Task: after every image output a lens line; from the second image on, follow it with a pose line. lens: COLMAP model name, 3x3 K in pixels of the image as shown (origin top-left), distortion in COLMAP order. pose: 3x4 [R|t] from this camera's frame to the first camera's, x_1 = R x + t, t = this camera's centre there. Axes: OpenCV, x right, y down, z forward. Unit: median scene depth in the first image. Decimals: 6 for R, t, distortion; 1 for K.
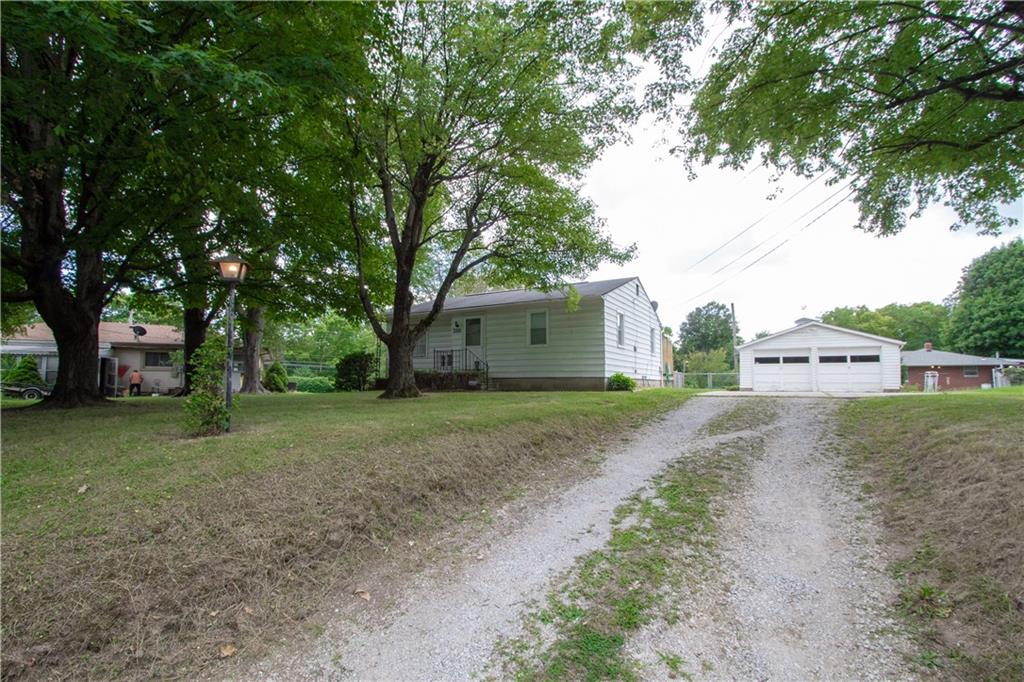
lens RADIAL K [[475.6, 0, 508.1], [0, 475.6, 344.4], [0, 0, 1]] dist [-0.015889, 0.000784]
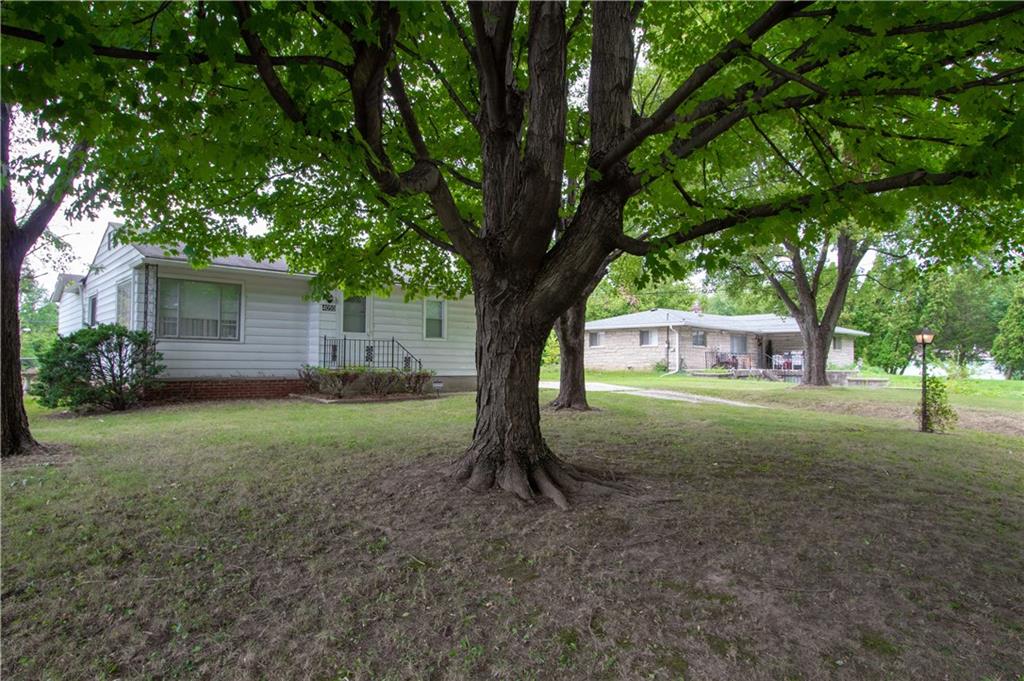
lens RADIAL K [[607.6, 0, 508.8], [0, 607.6, 345.2], [0, 0, 1]] dist [-0.016208, 0.005411]
pose [[0.294913, 0.026800, 0.955148, -0.707846], [-0.089012, 0.996030, -0.000464, 0.001357], [-0.951369, -0.084883, 0.296128, 0.402716]]
